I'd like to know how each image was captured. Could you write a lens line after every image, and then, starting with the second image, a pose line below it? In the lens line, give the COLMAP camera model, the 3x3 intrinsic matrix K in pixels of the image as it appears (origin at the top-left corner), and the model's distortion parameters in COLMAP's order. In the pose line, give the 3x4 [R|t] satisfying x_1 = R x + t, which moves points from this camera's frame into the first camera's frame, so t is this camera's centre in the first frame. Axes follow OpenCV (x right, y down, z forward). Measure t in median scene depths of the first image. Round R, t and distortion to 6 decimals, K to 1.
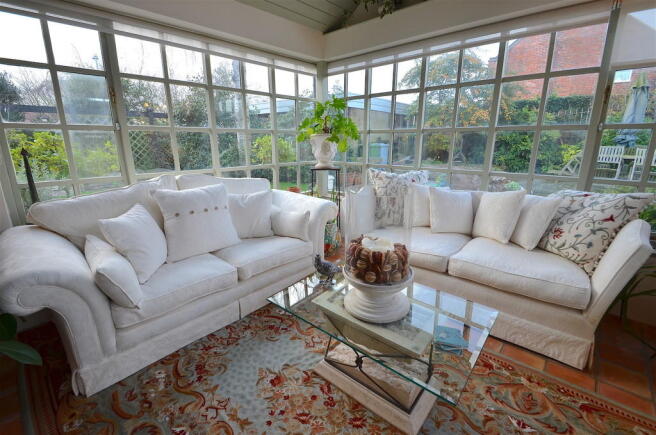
lens RADIAL K [[287.4, 0, 325.3], [0, 287.4, 211.9], [0, 0, 1]] dist [0.018402, -0.017583]
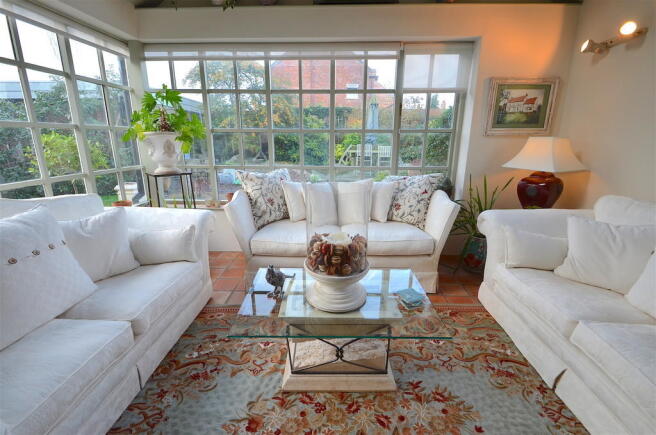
lens RADIAL K [[287.4, 0, 325.3], [0, 287.4, 211.9], [0, 0, 1]] dist [0.018402, -0.017583]
pose [[0.759104, -0.154829, 0.632289, -0.337358], [0.154052, 0.986440, 0.056601, -0.033735], [-0.632479, 0.054439, 0.772662, 0.135852]]
